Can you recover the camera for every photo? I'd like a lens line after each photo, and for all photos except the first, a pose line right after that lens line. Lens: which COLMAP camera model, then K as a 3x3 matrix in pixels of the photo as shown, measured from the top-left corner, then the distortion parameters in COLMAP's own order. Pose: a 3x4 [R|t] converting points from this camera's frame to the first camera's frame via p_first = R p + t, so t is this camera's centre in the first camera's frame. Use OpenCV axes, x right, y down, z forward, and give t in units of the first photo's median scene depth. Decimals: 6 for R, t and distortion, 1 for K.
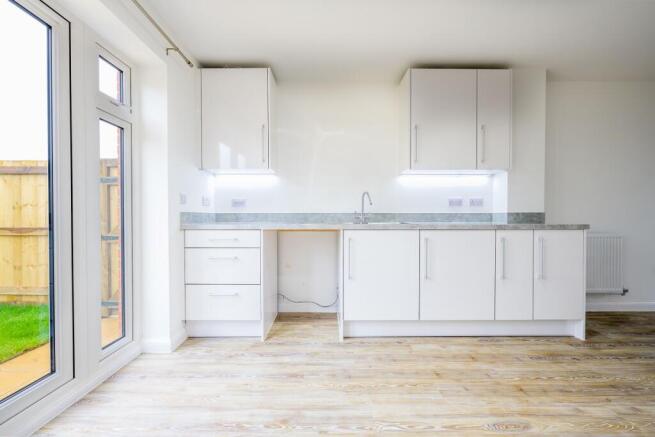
lens RADIAL K [[262.7, 0, 328.4], [0, 262.7, 220.8], [0, 0, 1]] dist [-0.001202, -0.000344]
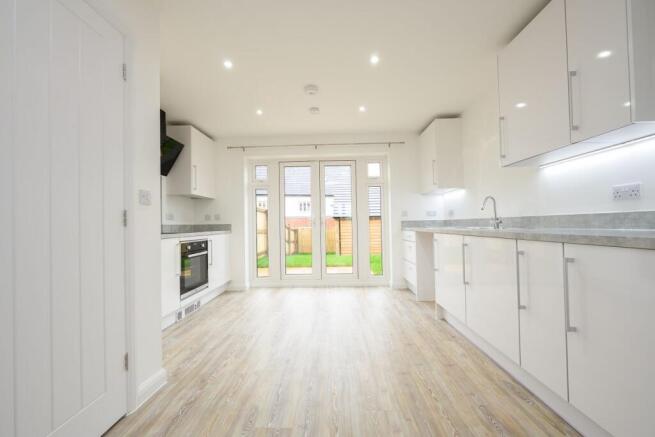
lens RADIAL K [[262.7, 0, 328.4], [0, 262.7, 220.8], [0, 0, 1]] dist [-0.001202, -0.000344]
pose [[-0.021802, -0.013931, -0.999665, 1.373697], [0.005892, 0.999884, -0.014063, -0.010049], [0.999745, -0.006197, -0.021718, 0.500659]]
